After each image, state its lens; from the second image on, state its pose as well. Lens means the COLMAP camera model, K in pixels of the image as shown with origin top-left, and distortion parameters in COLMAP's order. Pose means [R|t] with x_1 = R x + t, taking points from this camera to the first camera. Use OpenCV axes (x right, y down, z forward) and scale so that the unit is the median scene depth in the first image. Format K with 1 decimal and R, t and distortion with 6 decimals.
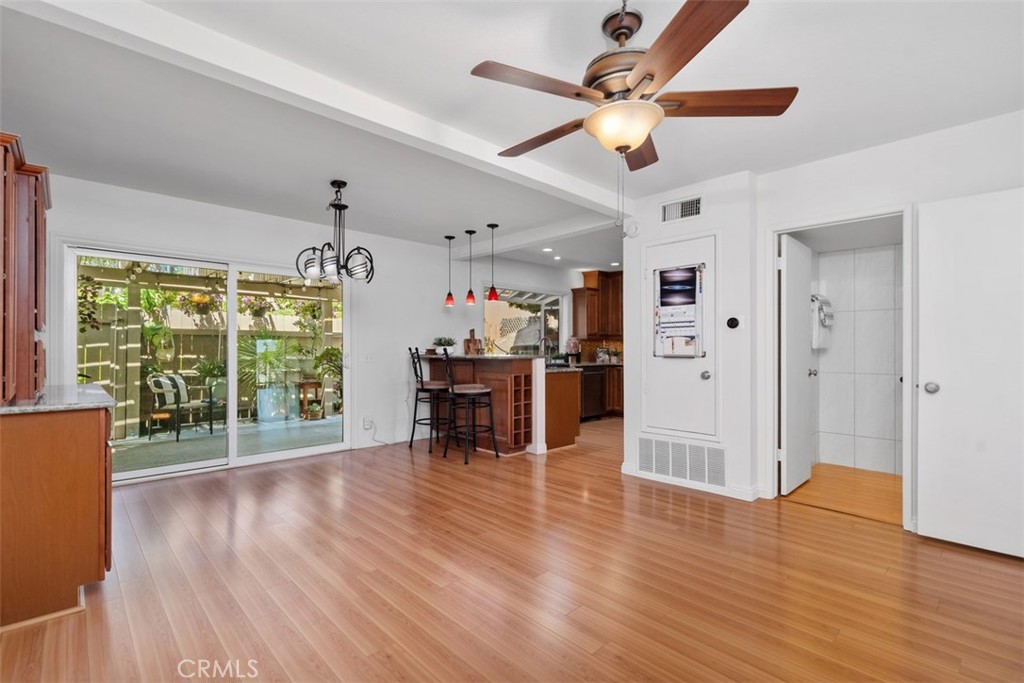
lens RADIAL K [[467.6, 0, 509.0], [0, 467.6, 345.5], [0, 0, 1]] dist [0.005352, -0.000181]
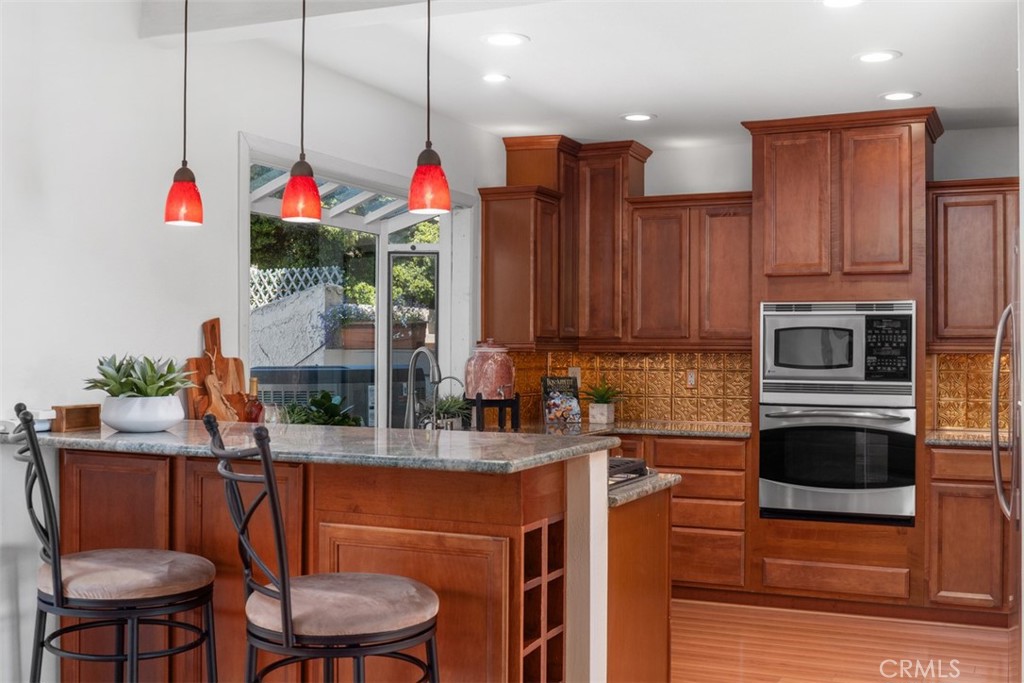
lens RADIAL K [[1161.6, 0, 514.8], [0, 1161.6, 342.2], [0, 0, 1]] dist [-0.040855, 0.000000]
pose [[0.929741, 0.006945, 0.368148, -0.256211], [-0.007450, 0.999972, -0.000051, -0.038162], [-0.368138, -0.002695, 0.929767, 0.545472]]
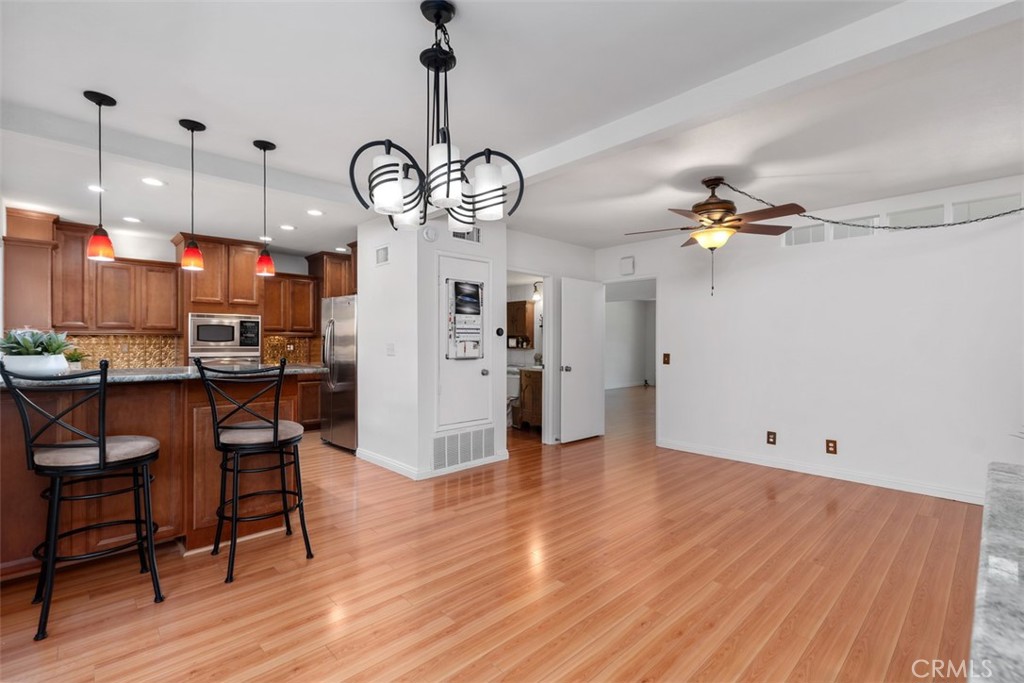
lens RADIAL K [[467.6, 0, 506.9], [0, 467.6, 338.7], [0, 0, 1]] dist [0.005352, -0.000181]
pose [[-0.001504, 0.003760, 0.999992, -0.786093], [-0.010331, 0.999940, -0.003776, -0.021326], [-0.999946, -0.010336, -0.001465, 0.883907]]
